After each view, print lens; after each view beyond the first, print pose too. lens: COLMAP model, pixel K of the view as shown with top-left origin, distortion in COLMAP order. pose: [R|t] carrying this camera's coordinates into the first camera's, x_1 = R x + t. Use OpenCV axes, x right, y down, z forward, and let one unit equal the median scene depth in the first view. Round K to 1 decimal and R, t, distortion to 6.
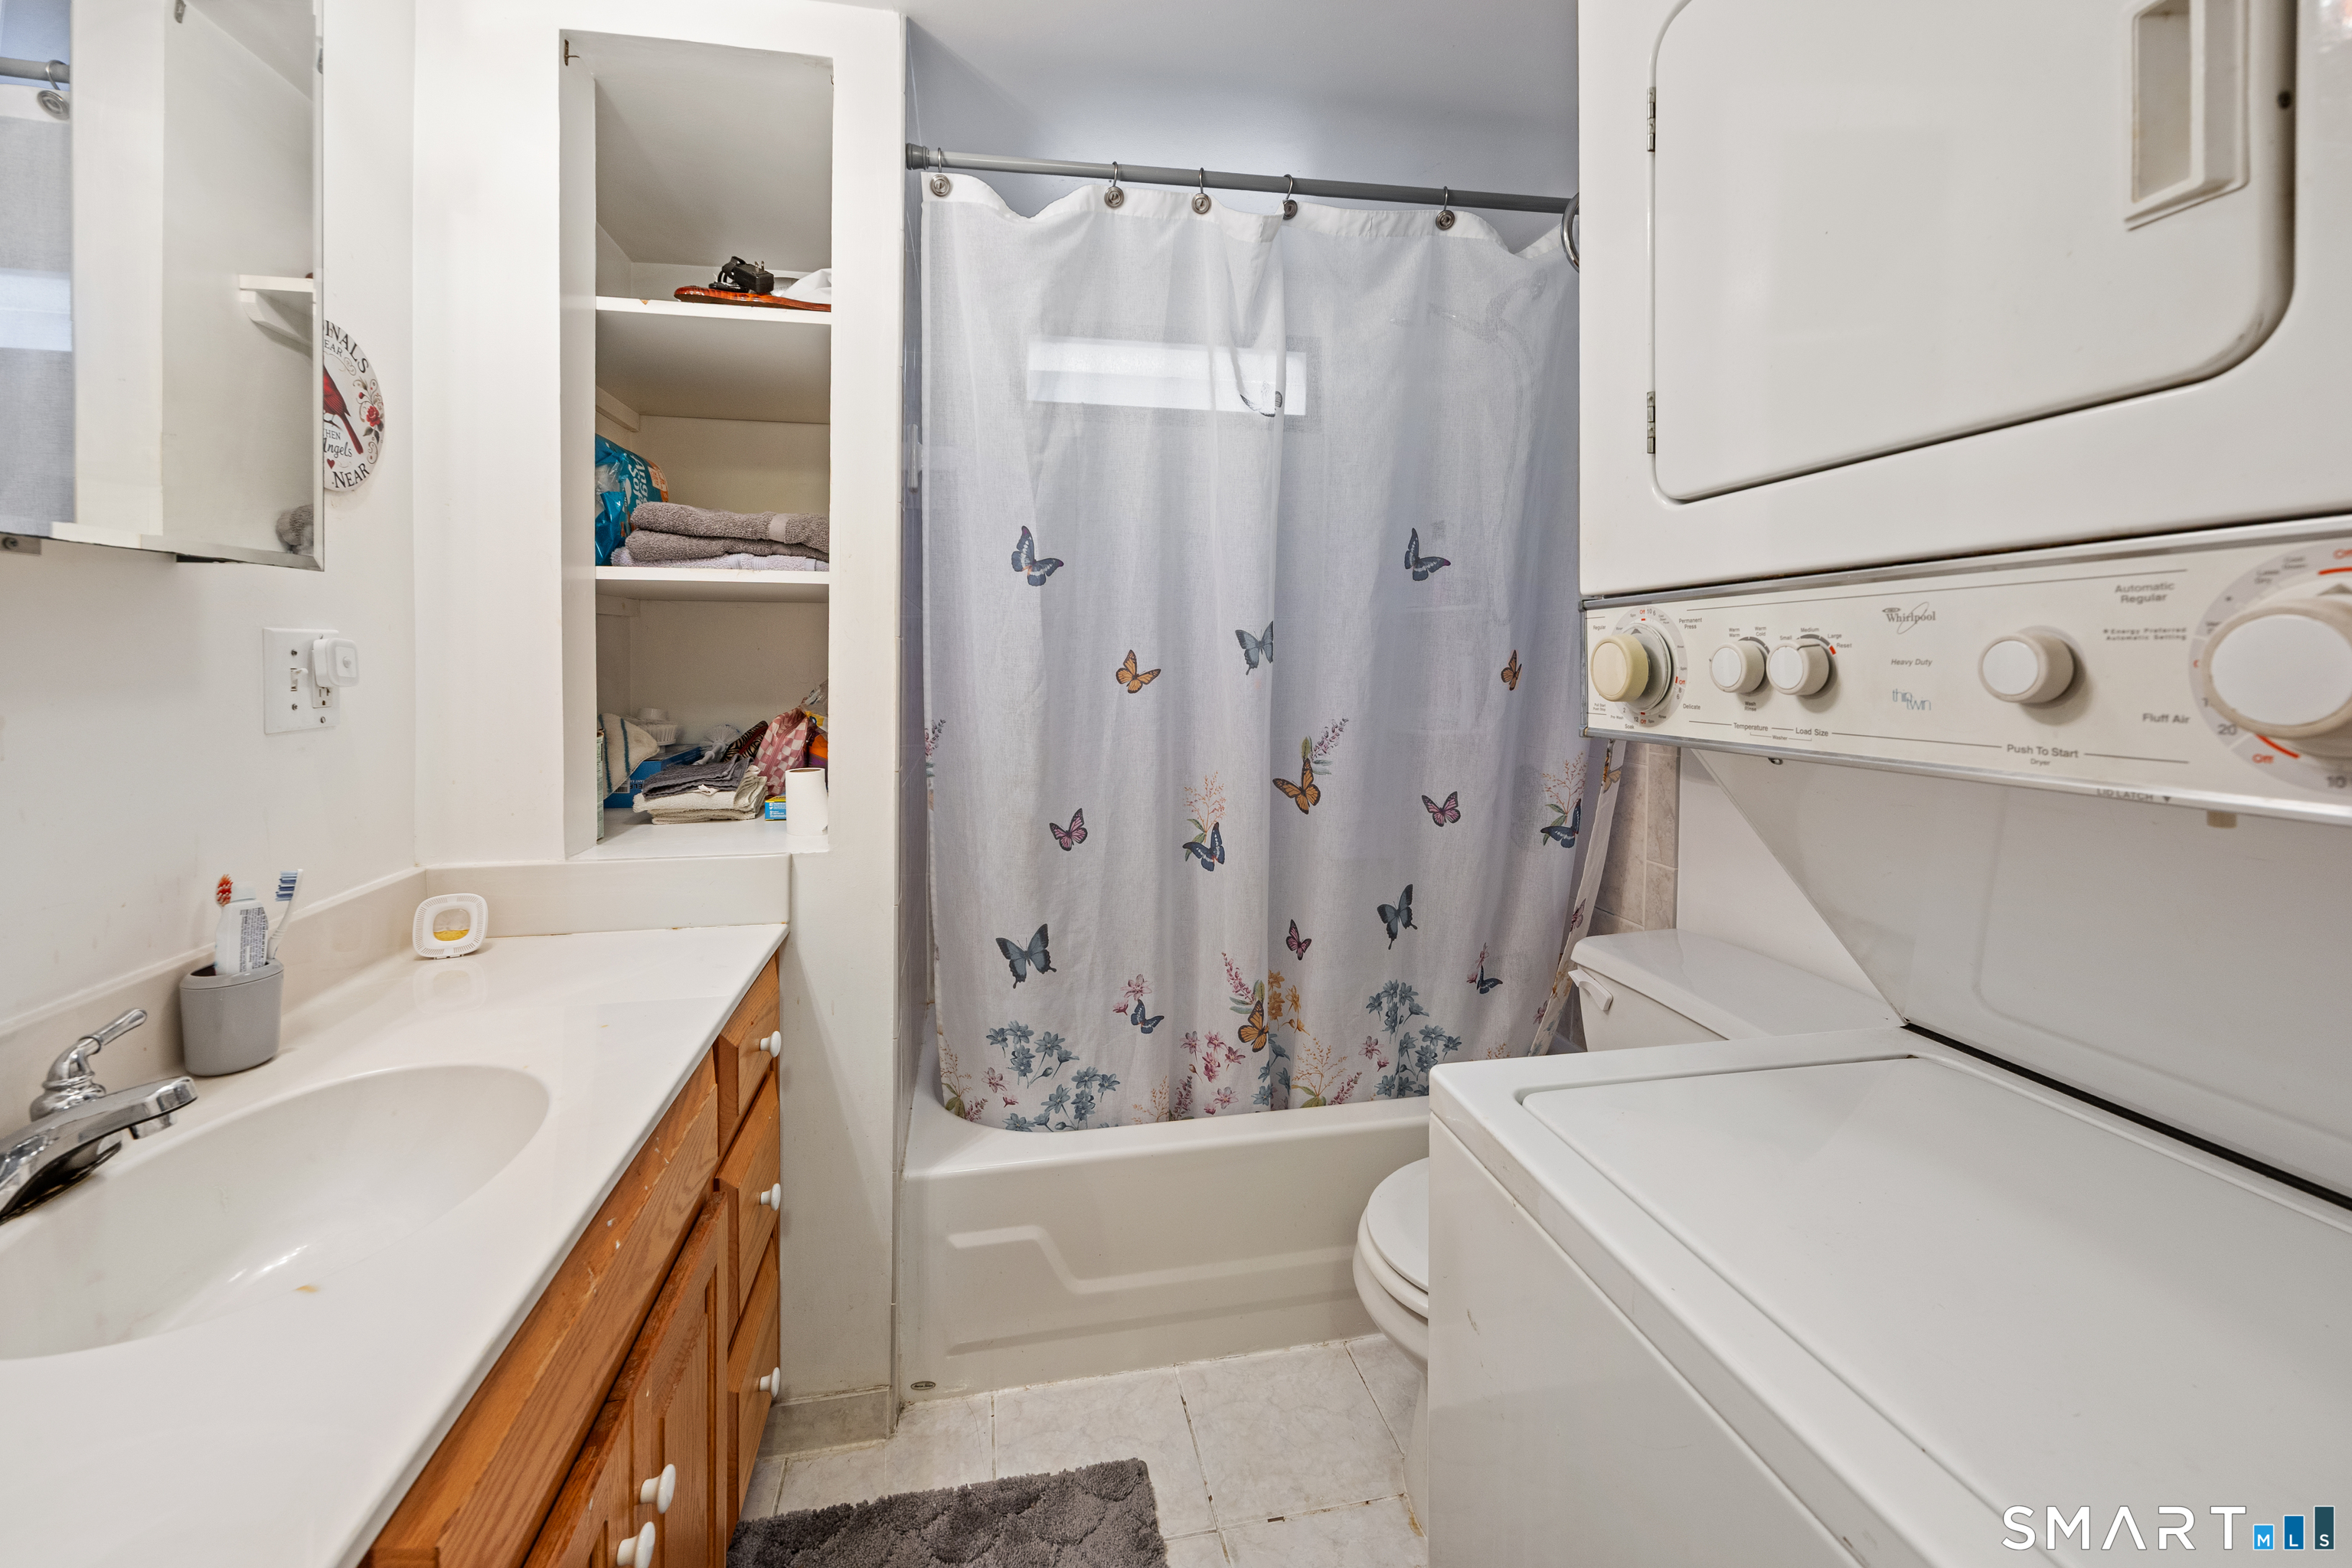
lens RADIAL K [[950.6, 0, 1175.7], [0, 950.6, 643.6], [0, 0, 1]] dist [-0.005480, 0.000163]
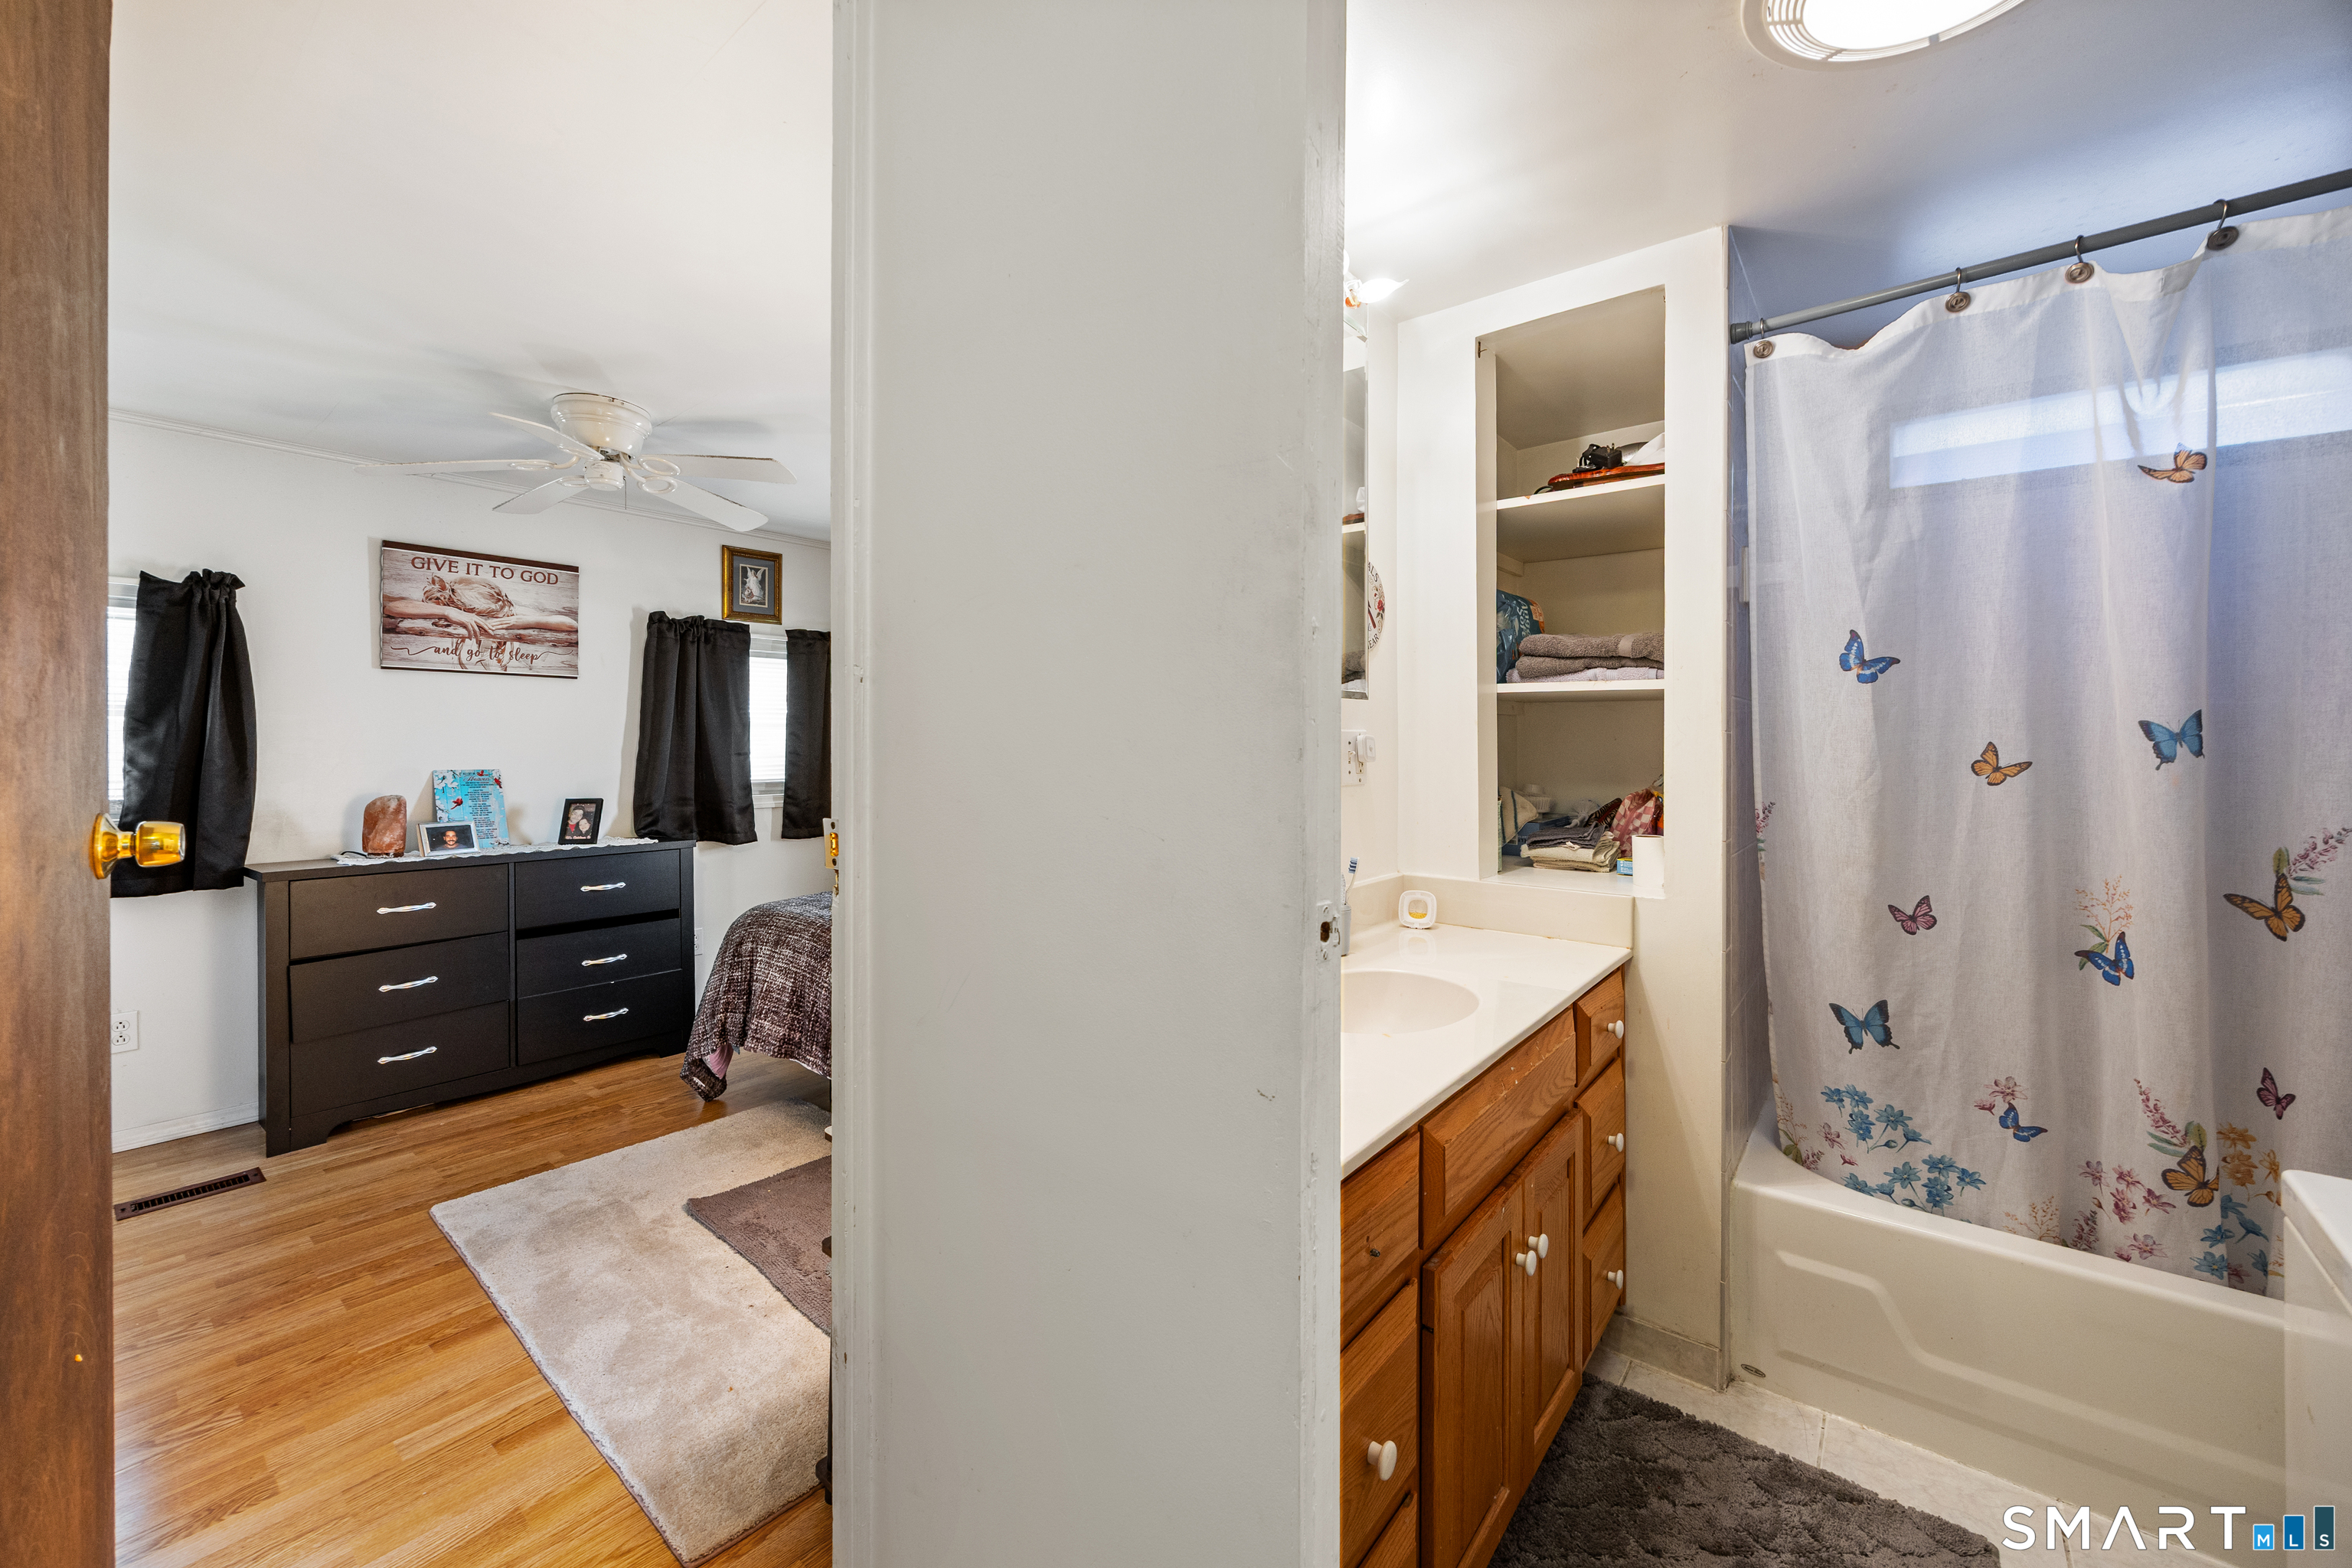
lens RADIAL K [[936.0, 0, 1159.5], [0, 936.0, 743.0], [0, 0, 1]] dist [0.001604, 0.000643]
pose [[0.635754, 0.003964, -0.771882, 0.156318], [0.006044, 0.999931, 0.010114, -0.007306], [0.771868, -0.011095, 0.635686, -0.289981]]
